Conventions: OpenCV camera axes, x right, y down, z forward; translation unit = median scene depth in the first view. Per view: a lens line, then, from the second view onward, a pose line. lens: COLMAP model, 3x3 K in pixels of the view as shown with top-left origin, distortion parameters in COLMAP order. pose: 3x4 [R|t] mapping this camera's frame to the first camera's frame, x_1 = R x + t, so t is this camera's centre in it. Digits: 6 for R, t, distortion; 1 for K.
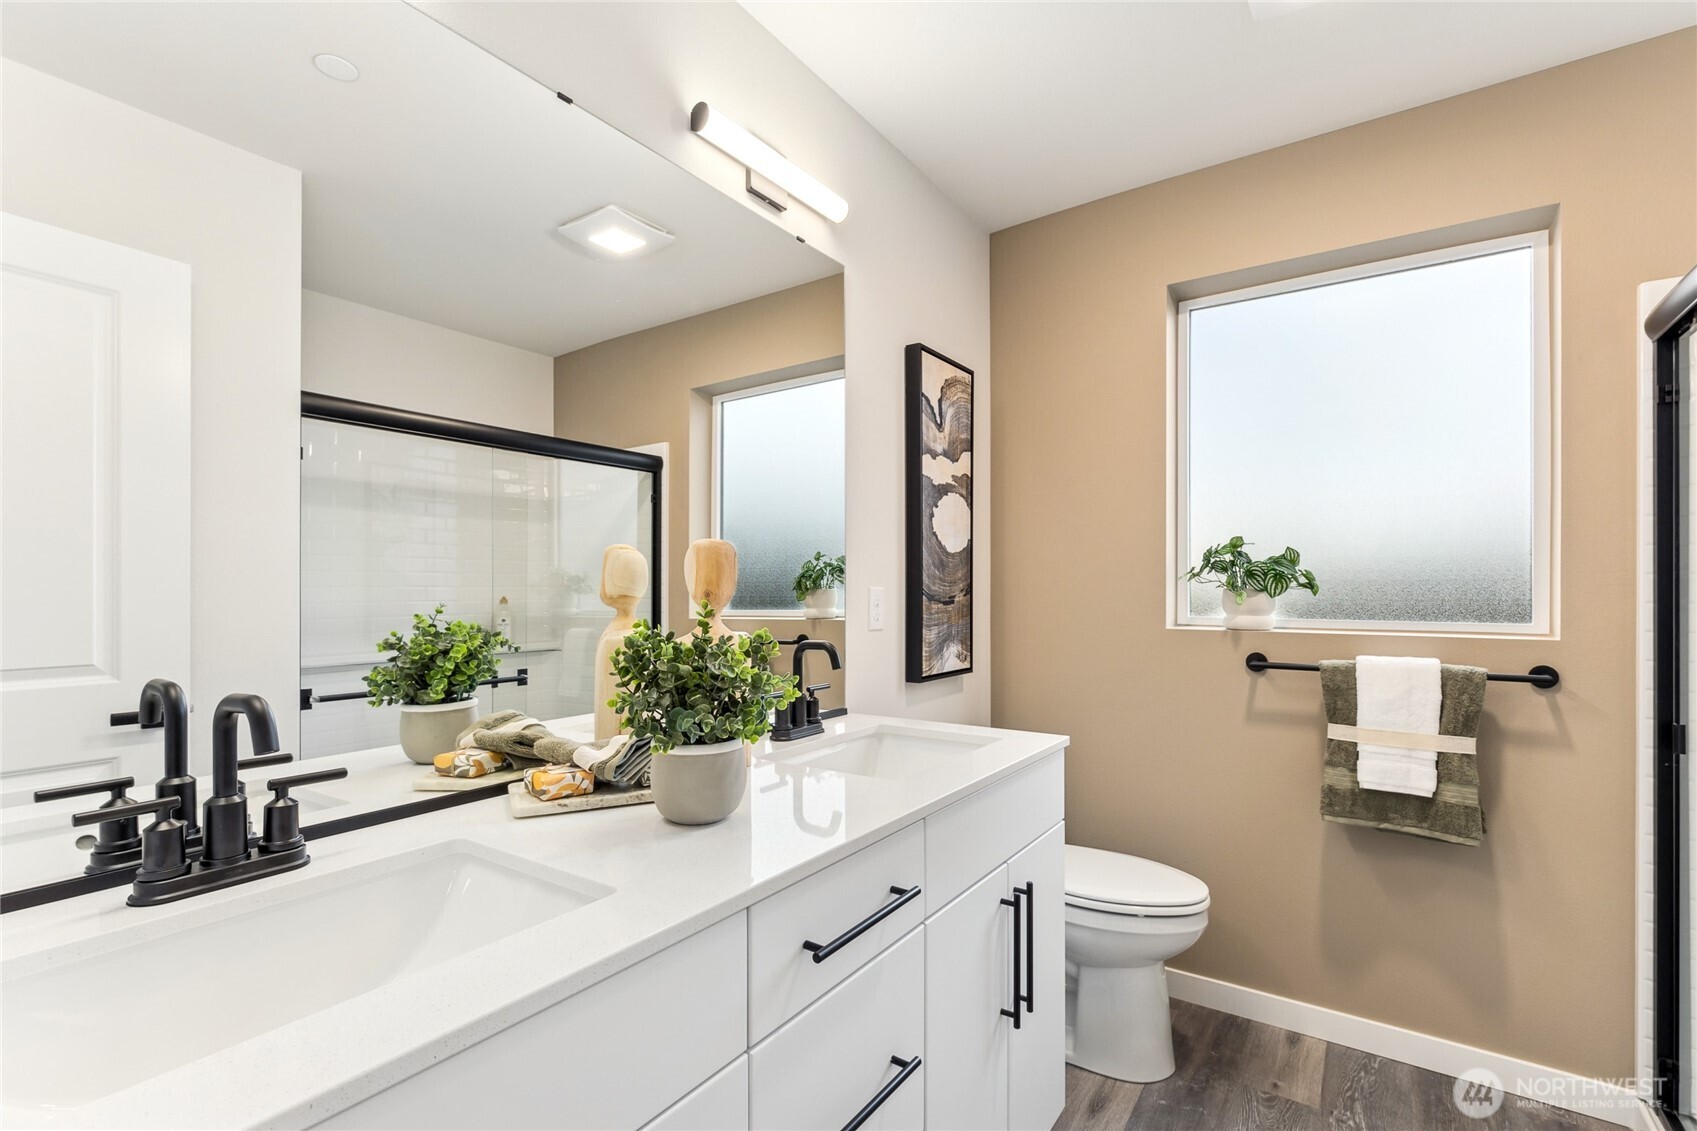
lens RADIAL K [[775.2, 0, 848.7], [0, 775.2, 579.4], [0, 0, 1]] dist [0.008215, -0.000758]
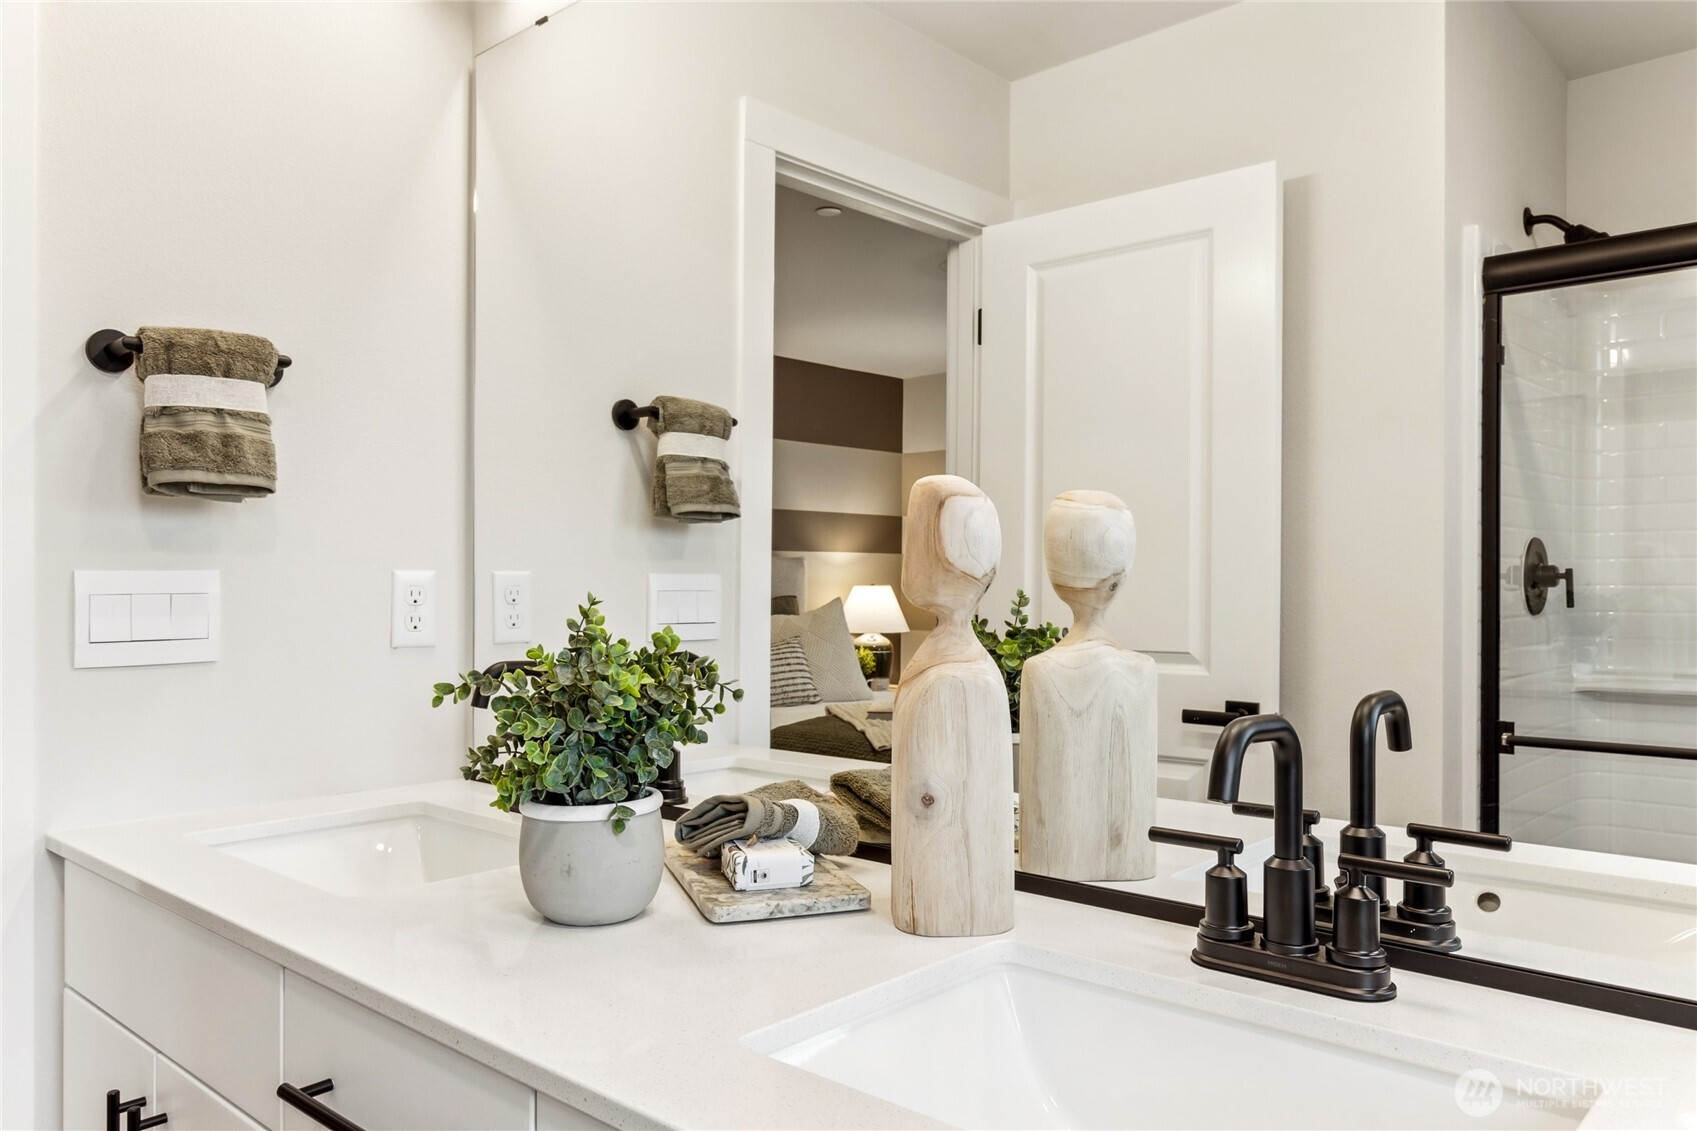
lens RADIAL K [[1212.7, 0, 848.5], [0, 1212.7, 565.5], [0, 0, 1]] dist [-0.004916, -0.001517]
pose [[-0.130608, 0.001397, -0.991433, 0.480239], [0.008184, 0.999966, 0.000331, 0.004789], [0.991400, -0.008071, -0.130615, 0.803909]]
